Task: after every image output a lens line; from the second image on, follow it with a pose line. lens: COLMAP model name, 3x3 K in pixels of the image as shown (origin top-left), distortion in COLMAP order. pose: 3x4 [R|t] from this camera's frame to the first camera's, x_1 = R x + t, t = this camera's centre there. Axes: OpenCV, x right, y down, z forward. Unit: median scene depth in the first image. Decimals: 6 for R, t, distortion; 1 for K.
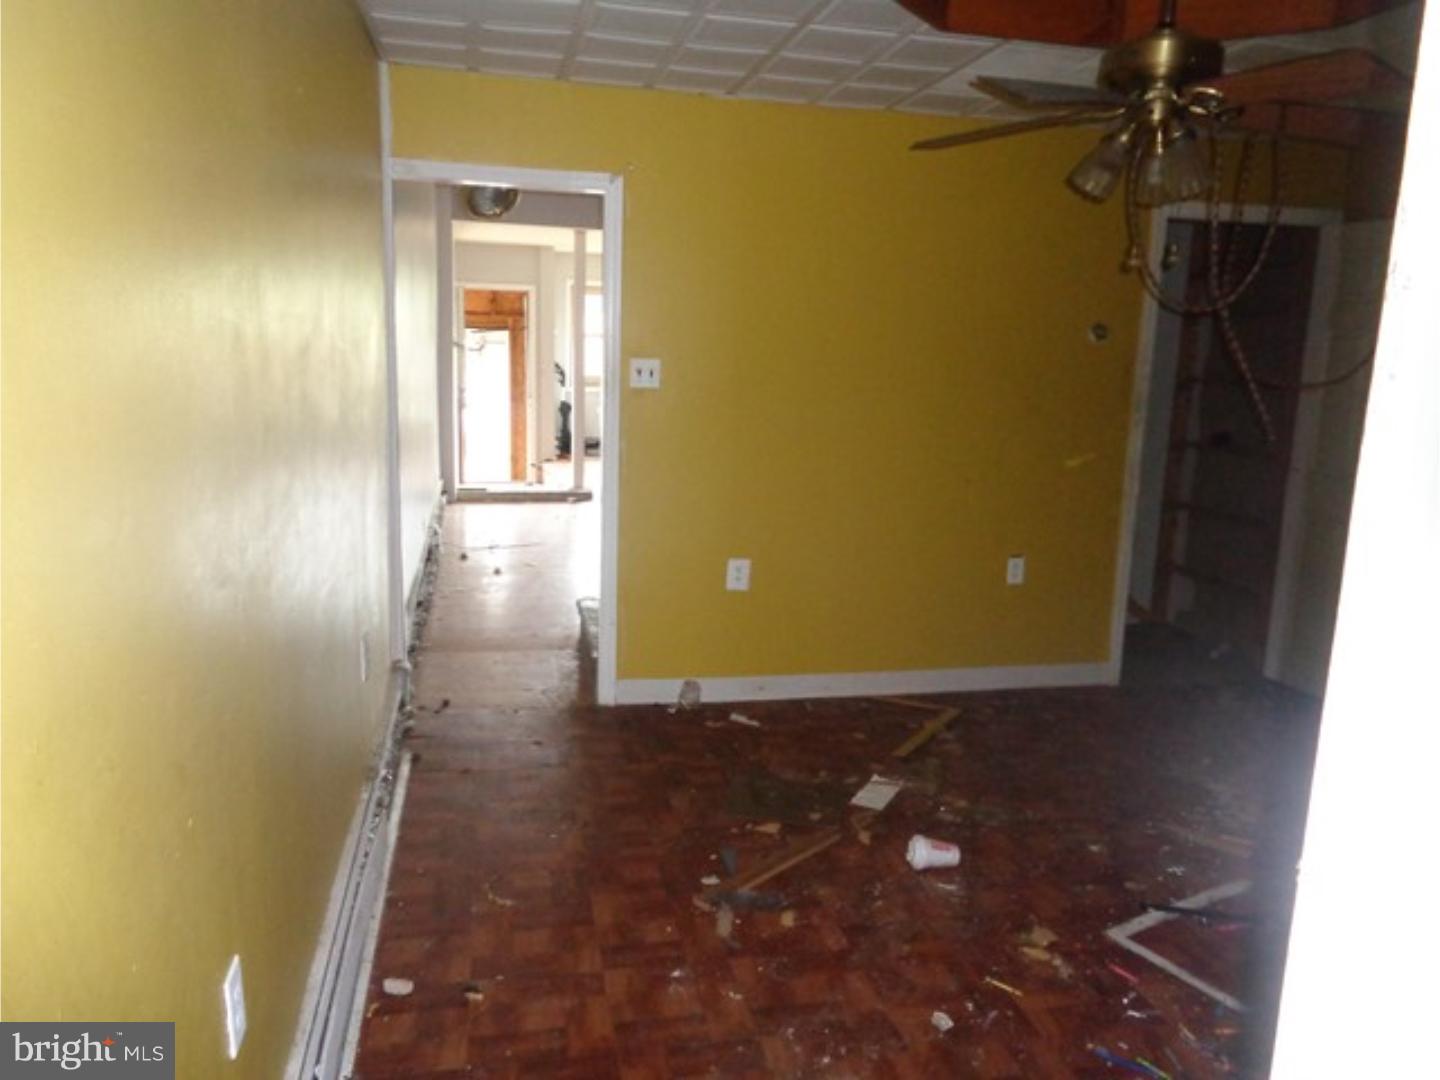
lens RADIAL K [[1066.2, 0, 722.4], [0, 1066.2, 538.4], [0, 0, 1]] dist [0.000627, 0.000794]
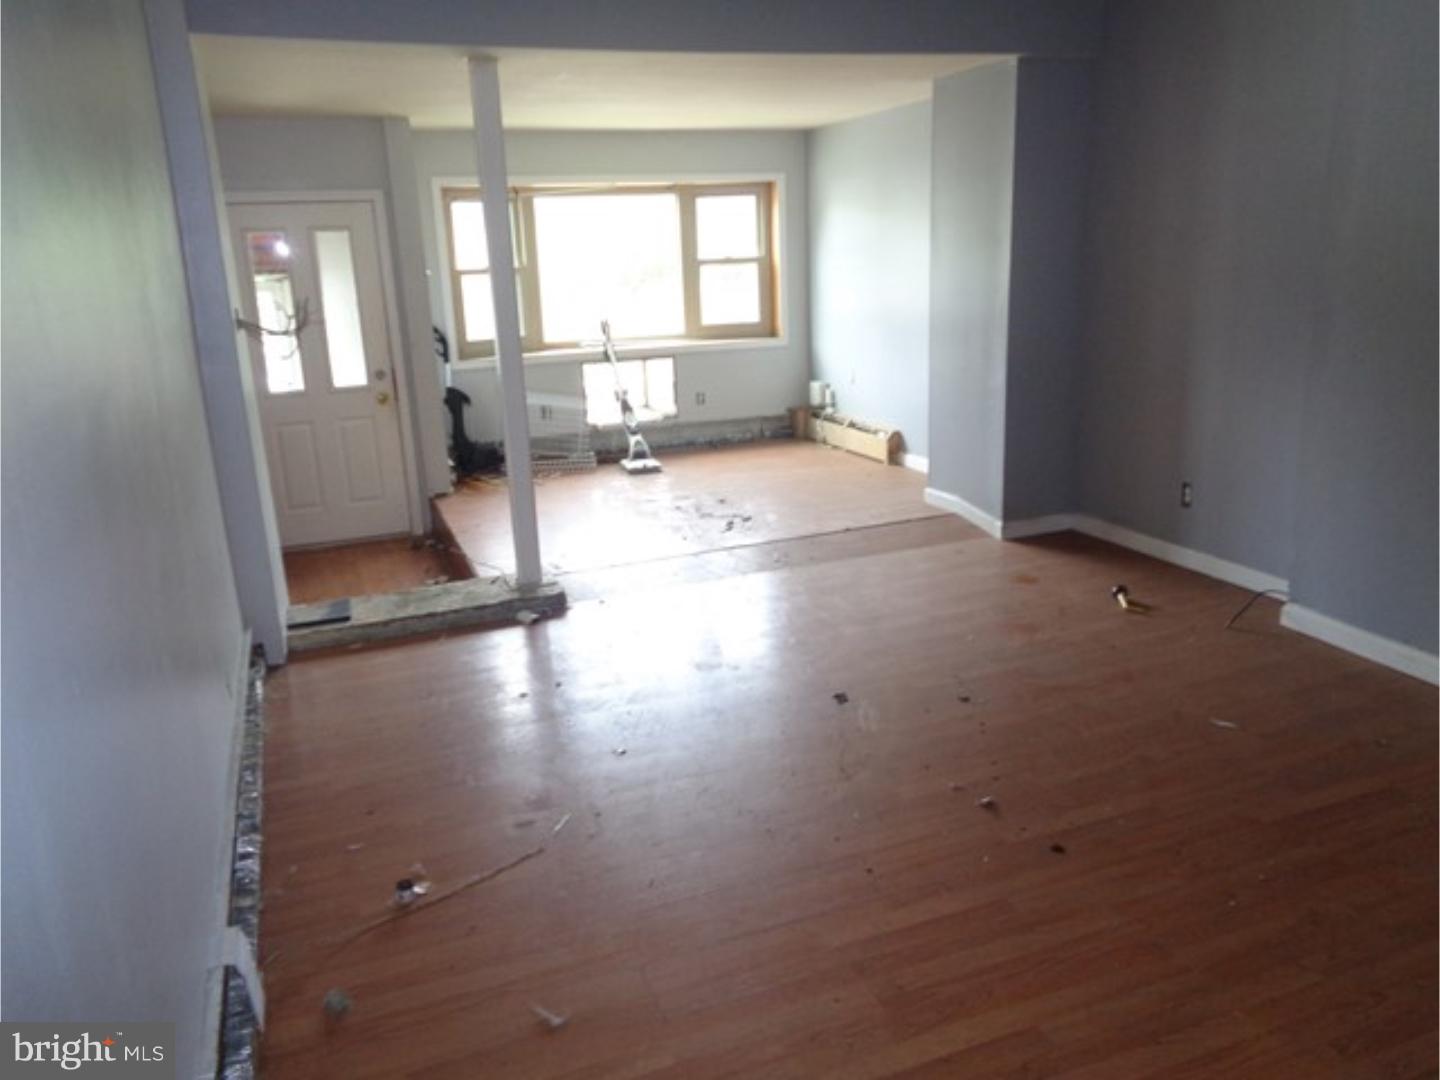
lens RADIAL K [[1066.2, 0, 717.9], [0, 1066.2, 542.6], [0, 0, 1]] dist [0.000627, 0.000794]
pose [[0.986850, -0.106735, 0.121388, -0.083130], [0.096572, 0.991539, 0.086741, -0.079620], [-0.129619, -0.073878, 0.988808, 0.376846]]
